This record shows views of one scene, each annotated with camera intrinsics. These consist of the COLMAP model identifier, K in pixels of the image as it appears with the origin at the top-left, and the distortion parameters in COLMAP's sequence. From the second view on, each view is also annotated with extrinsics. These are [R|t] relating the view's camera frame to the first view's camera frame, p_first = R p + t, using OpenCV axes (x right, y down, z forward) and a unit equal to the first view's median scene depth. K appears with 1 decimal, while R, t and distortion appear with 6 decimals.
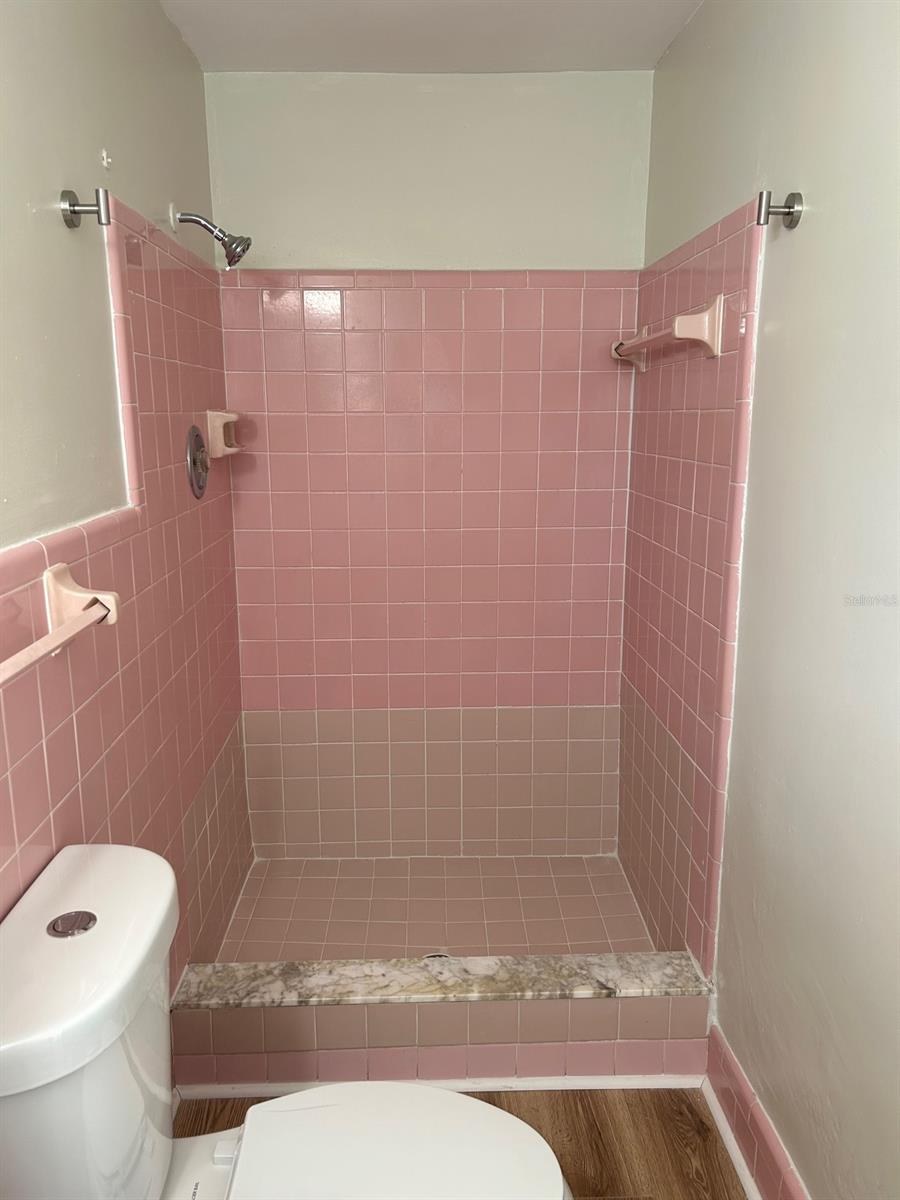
lens RADIAL K [[896.2, 0, 451.9], [0, 896.2, 600.3], [0, 0, 1]] dist [0.061525, -0.071649]
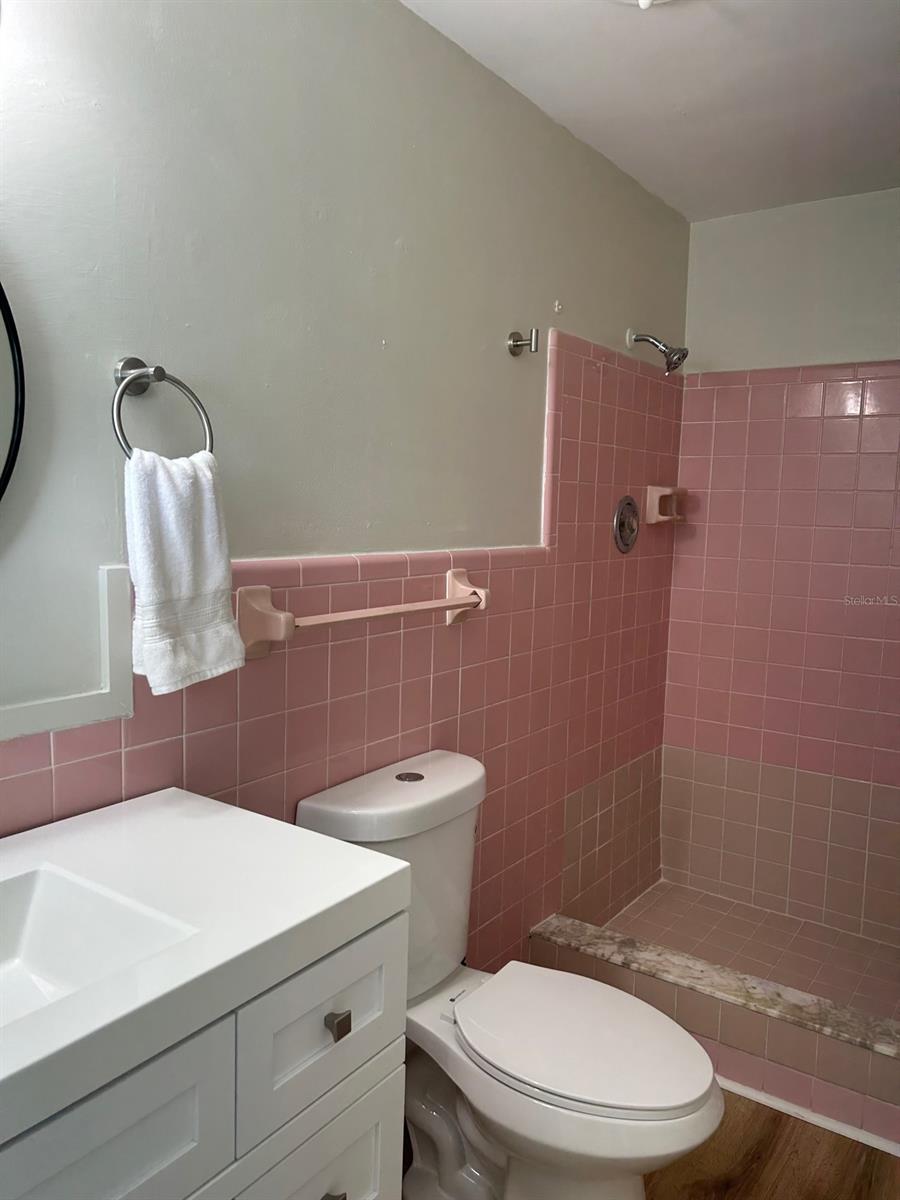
lens RADIAL K [[896.2, 0, 445.7], [0, 896.2, 603.8], [0, 0, 1]] dist [0.061525, -0.071649]
pose [[0.795142, 0.083480, -0.600650, 0.313088], [-0.147427, 0.987375, -0.057936, 0.074394], [0.588230, 0.134620, 0.797410, -0.153169]]
